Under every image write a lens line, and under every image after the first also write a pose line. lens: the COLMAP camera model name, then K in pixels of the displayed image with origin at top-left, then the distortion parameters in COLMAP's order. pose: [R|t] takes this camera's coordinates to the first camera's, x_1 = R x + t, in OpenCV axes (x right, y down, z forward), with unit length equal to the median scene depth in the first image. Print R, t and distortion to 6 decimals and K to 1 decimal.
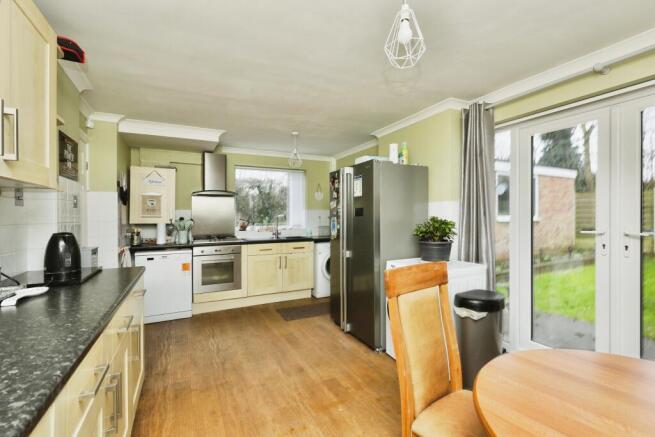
lens RADIAL K [[294.3, 0, 330.1], [0, 294.3, 216.0], [0, 0, 1]] dist [0.001131, 0.000057]
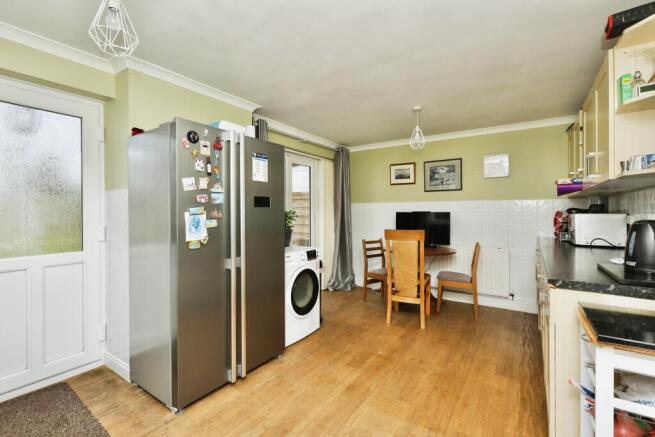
lens RADIAL K [[294.3, 0, 330.1], [0, 294.3, 216.0], [0, 0, 1]] dist [0.001131, 0.000057]
pose [[-0.487252, -0.003235, 0.873255, -0.575193], [0.000476, 0.999992, 0.003970, 0.017548], [-0.873261, 0.002350, -0.487247, 1.043325]]
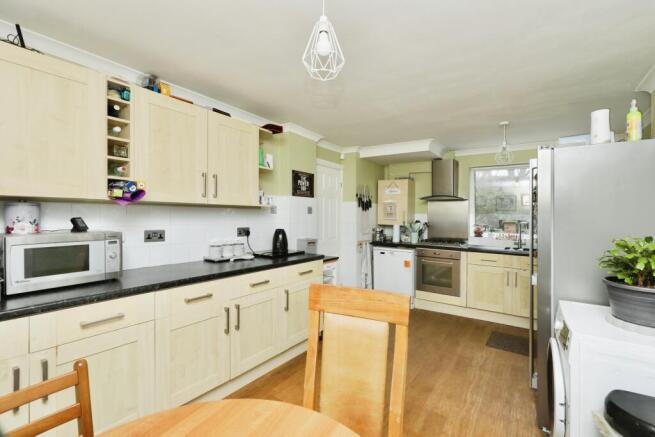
lens RADIAL K [[294.3, 0, 330.1], [0, 294.3, 216.0], [0, 0, 1]] dist [0.001131, 0.000057]
pose [[0.475772, 0.018104, -0.879382, 0.398267], [-0.019740, 0.999756, 0.009902, -0.020633], [0.879347, 0.012648, 0.476013, 0.197401]]
